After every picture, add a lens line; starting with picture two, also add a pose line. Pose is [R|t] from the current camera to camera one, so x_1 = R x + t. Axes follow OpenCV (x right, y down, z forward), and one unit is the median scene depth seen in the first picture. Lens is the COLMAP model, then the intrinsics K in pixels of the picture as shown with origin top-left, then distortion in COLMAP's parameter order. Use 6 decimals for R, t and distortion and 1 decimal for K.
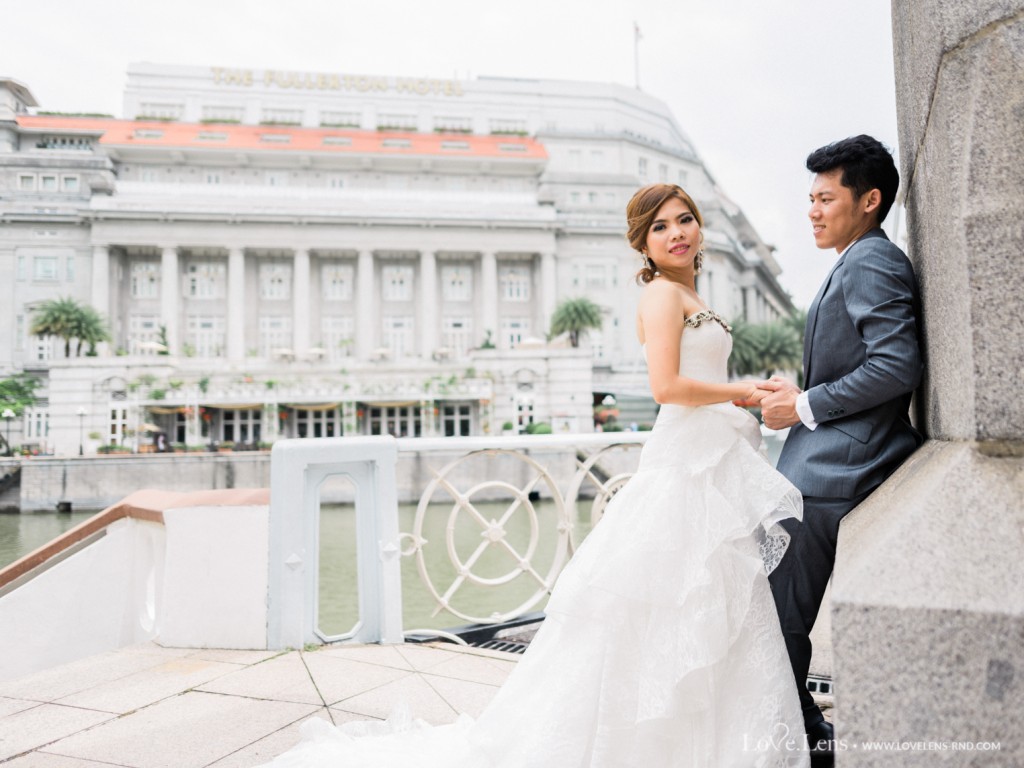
lens RADIAL K [[784.5, 0, 538.8], [0, 784.5, 396.7], [0, 0, 1]] dist [-0.006477, 0.018338]
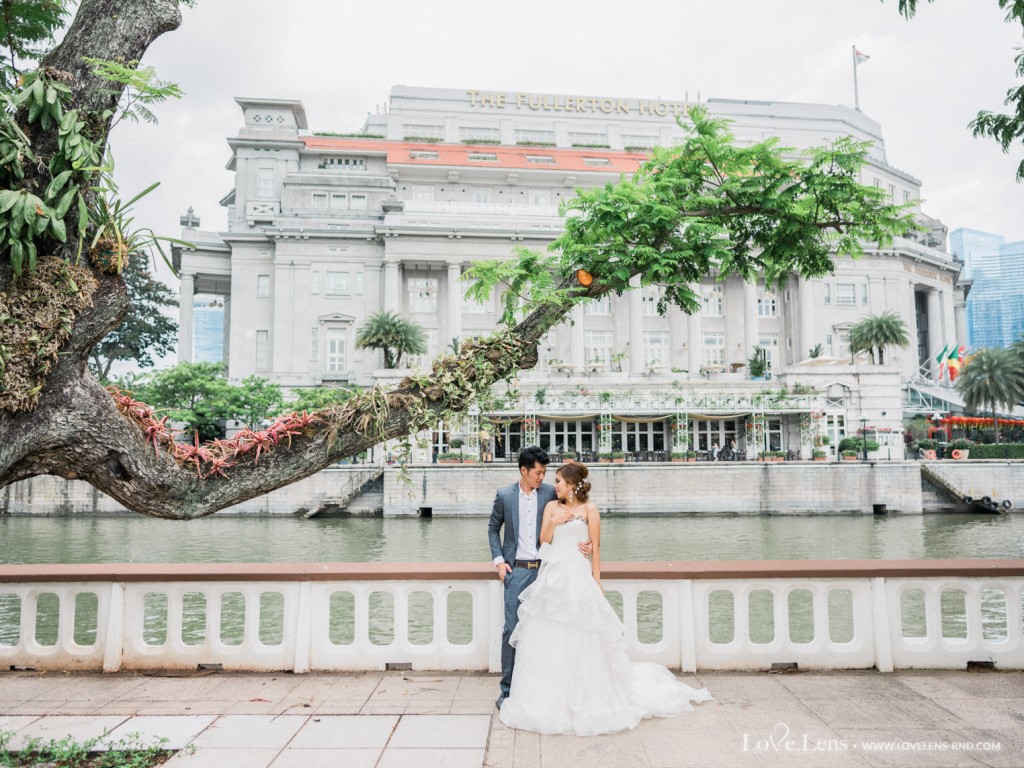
lens RADIAL K [[784.5, 0, 538.8], [0, 784.5, 396.7], [0, 0, 1]] dist [-0.006477, 0.018338]
pose [[0.999476, 0.012216, -0.029979, -0.315871], [-0.012845, 0.999699, -0.020904, 0.005666], [0.029714, 0.021278, 0.999332, -0.026520]]
